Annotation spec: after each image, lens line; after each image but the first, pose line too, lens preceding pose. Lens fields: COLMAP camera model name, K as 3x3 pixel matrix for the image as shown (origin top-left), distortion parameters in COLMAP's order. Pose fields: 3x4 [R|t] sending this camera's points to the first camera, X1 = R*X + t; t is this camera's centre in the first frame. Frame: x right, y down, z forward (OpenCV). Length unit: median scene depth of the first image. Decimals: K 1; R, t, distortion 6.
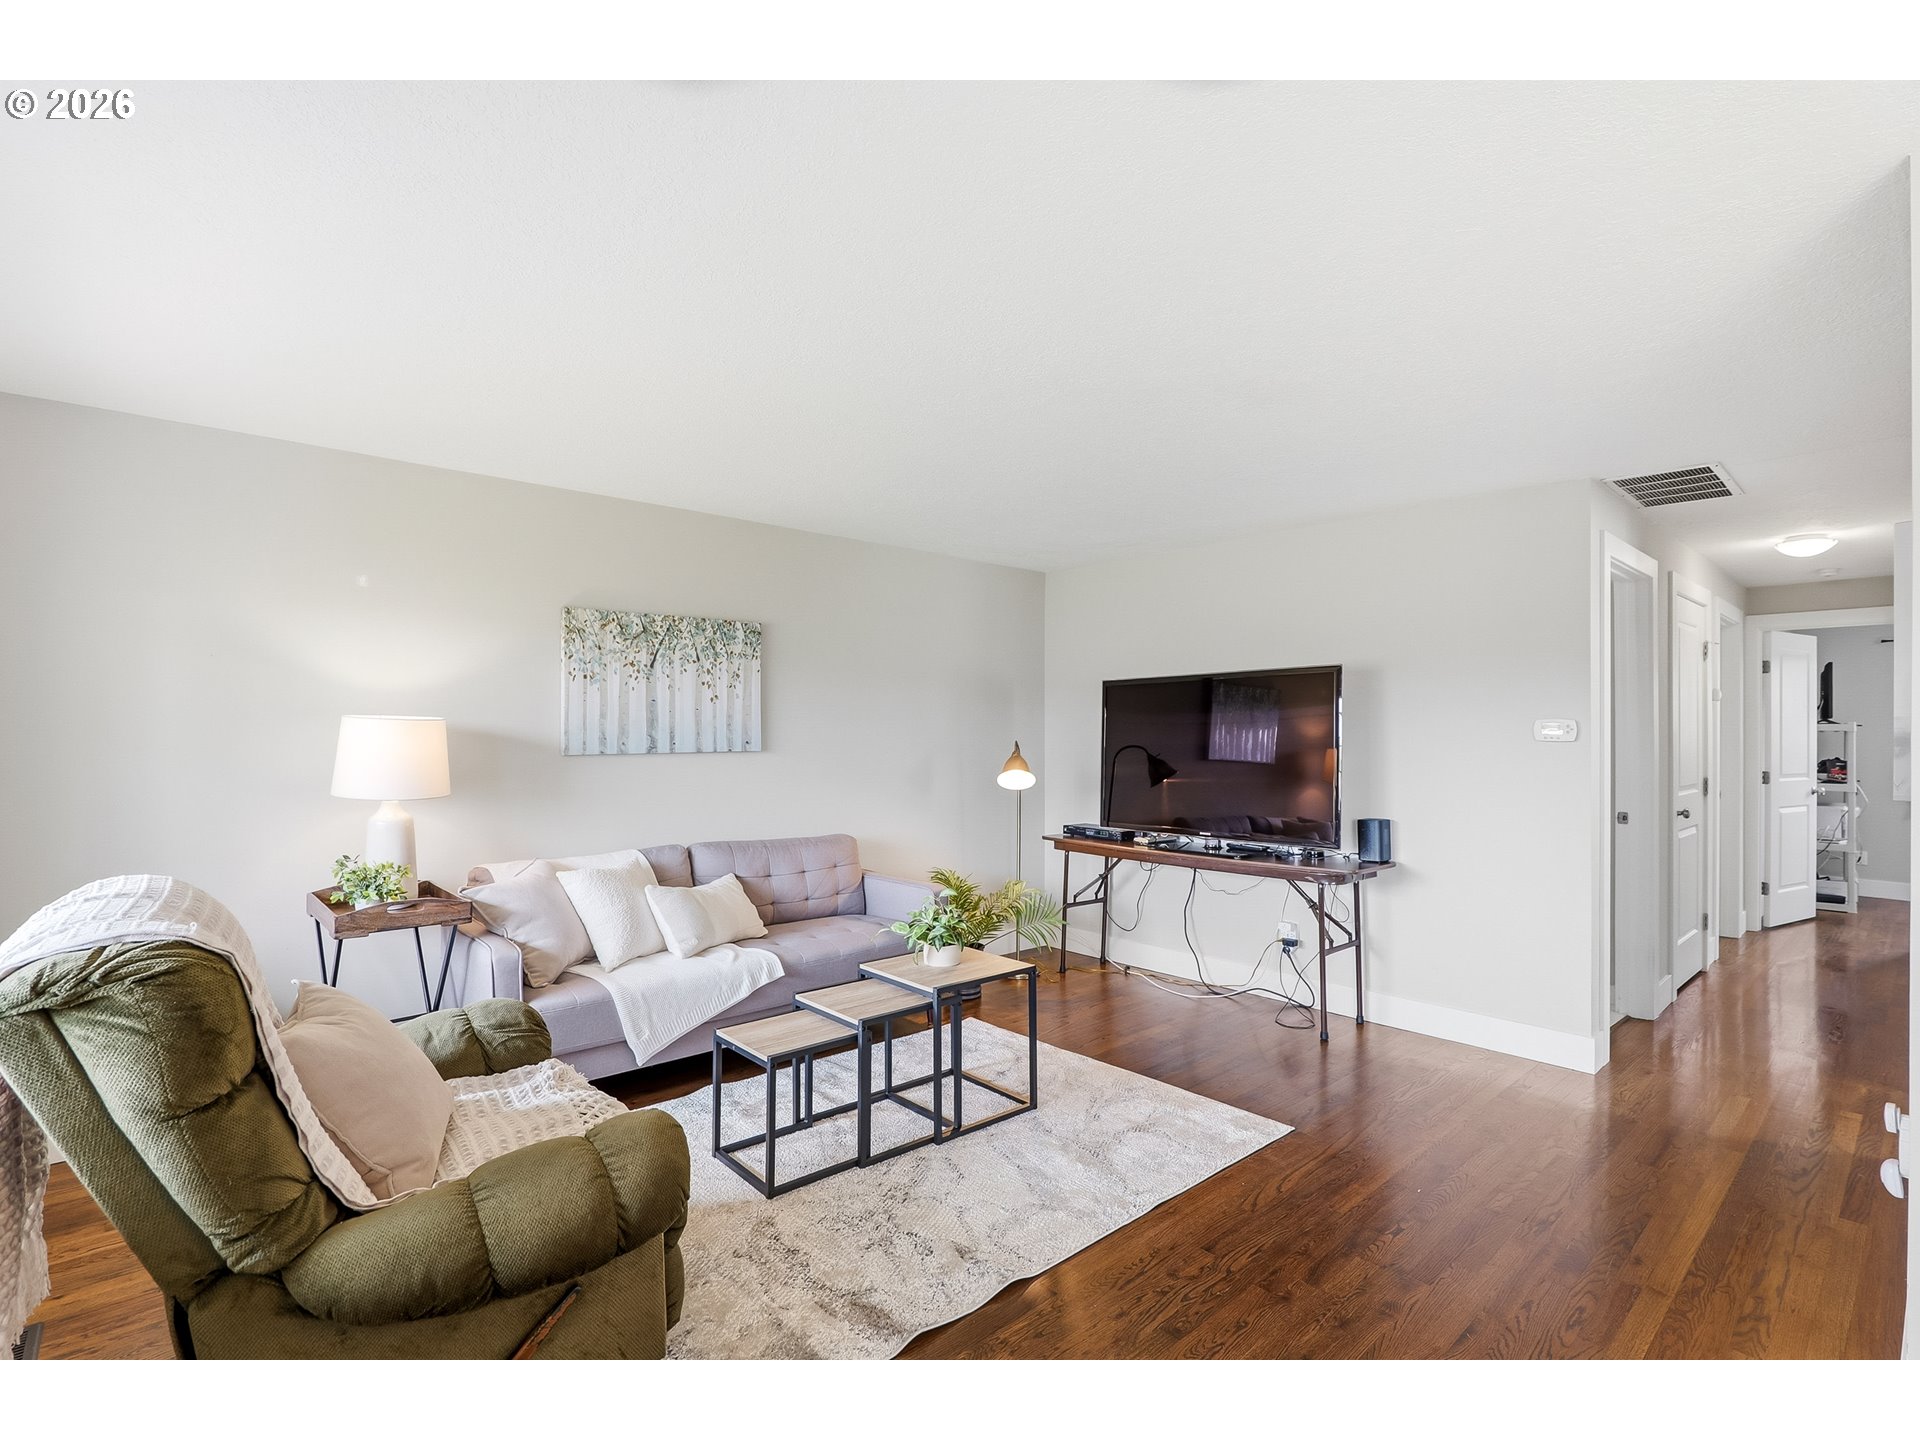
lens RADIAL K [[939.8, 0, 958.5], [0, 939.8, 726.9], [0, 0, 1]] dist [-0.001920, 0.000771]
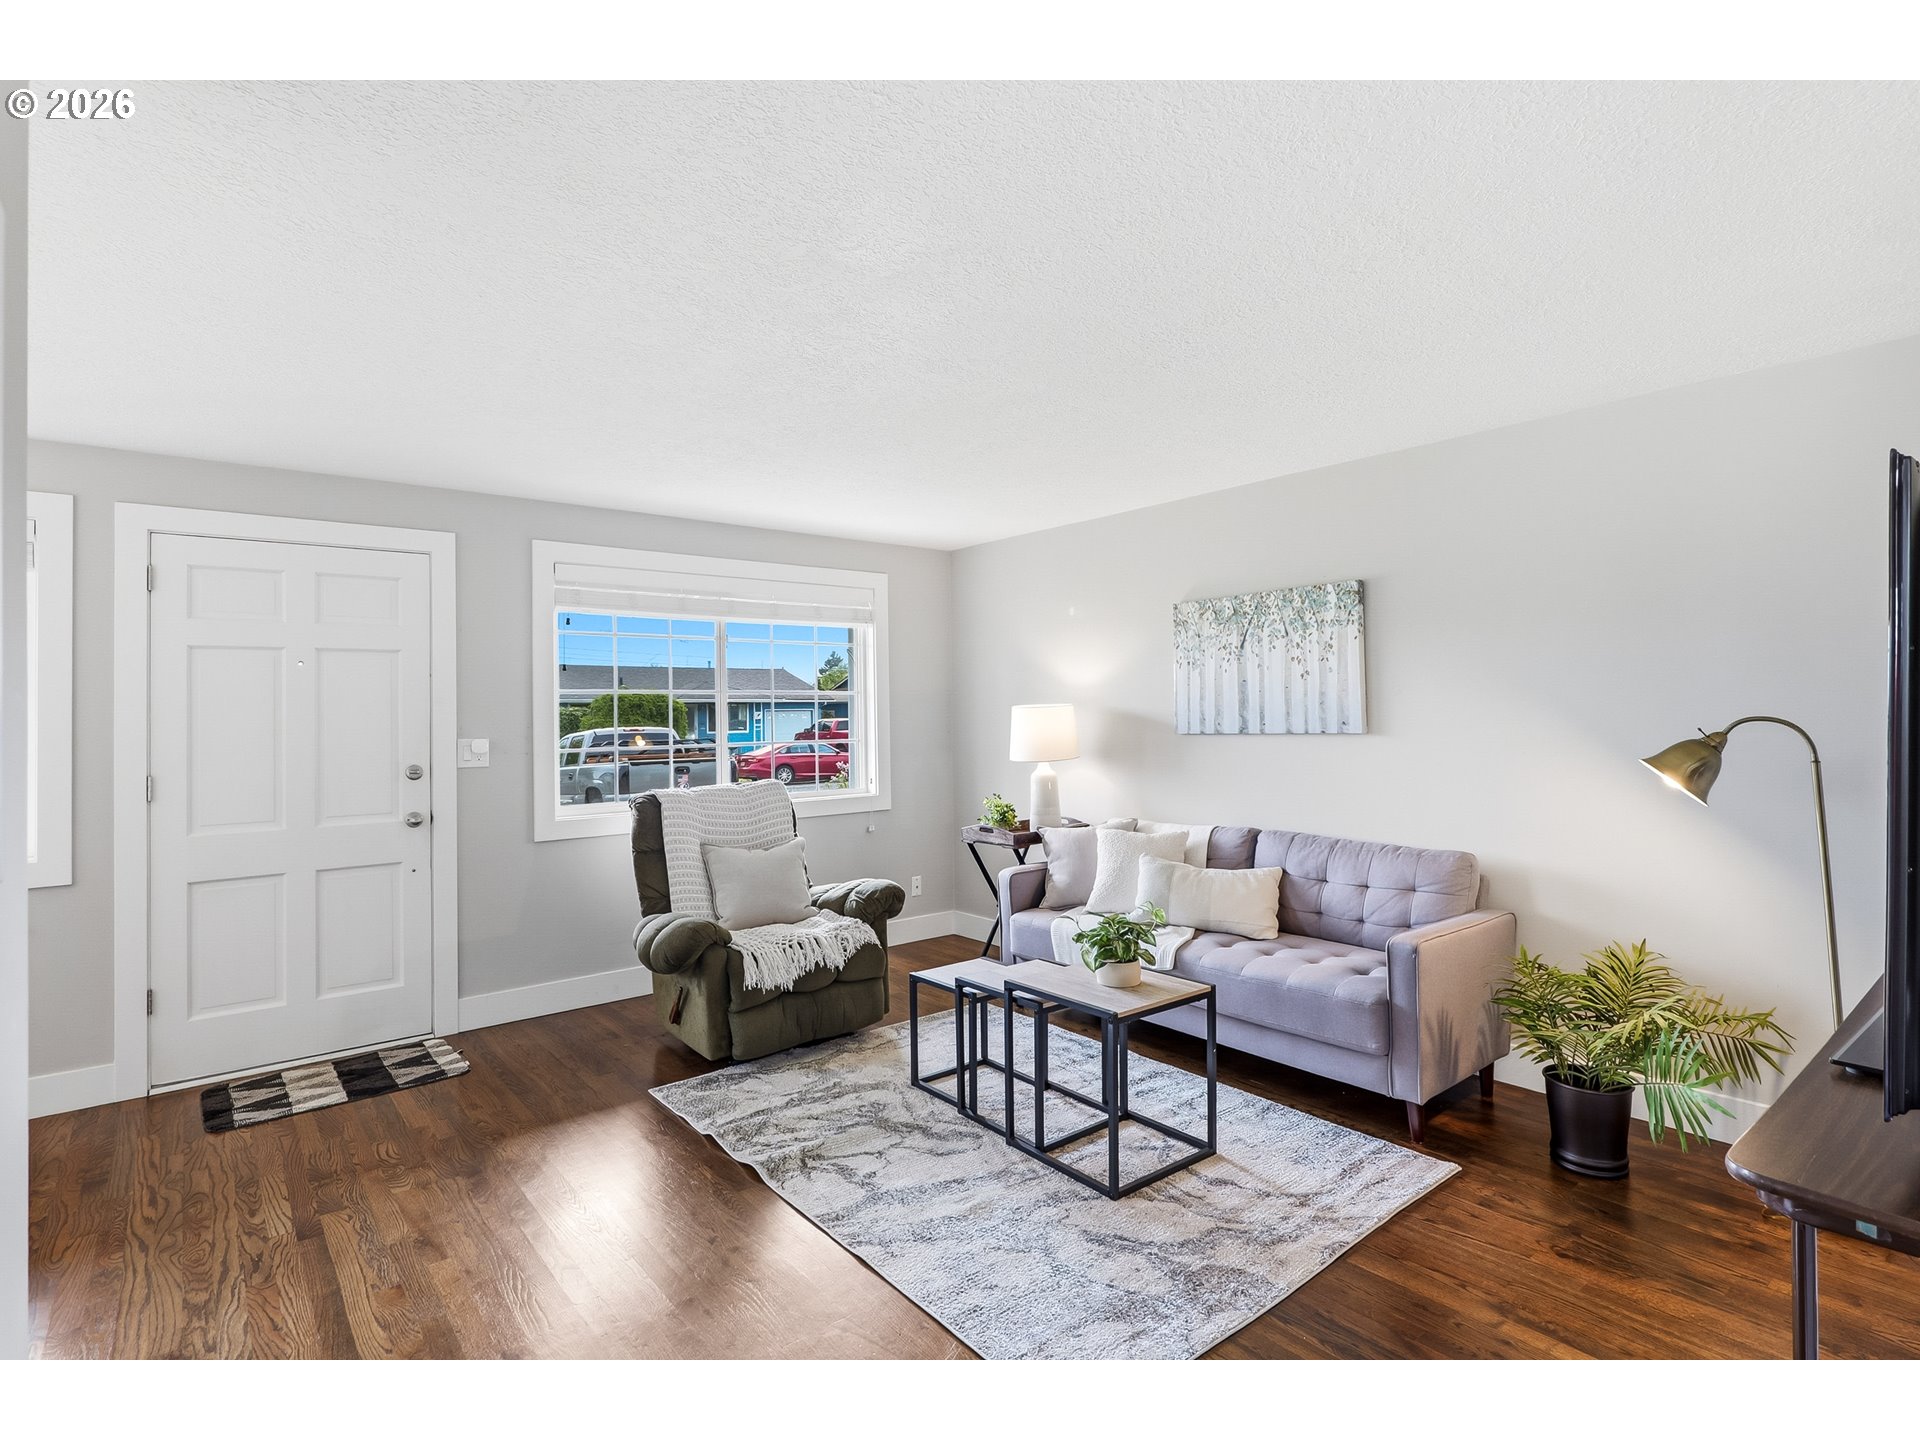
lens RADIAL K [[939.8, 0, 958.5], [0, 939.8, 726.9], [0, 0, 1]] dist [-0.001920, 0.000771]
pose [[-0.054053, -0.000943, -0.998538, 0.673099], [0.004567, 0.999989, -0.001192, 0.020030], [0.998528, -0.004625, -0.054048, 0.732073]]
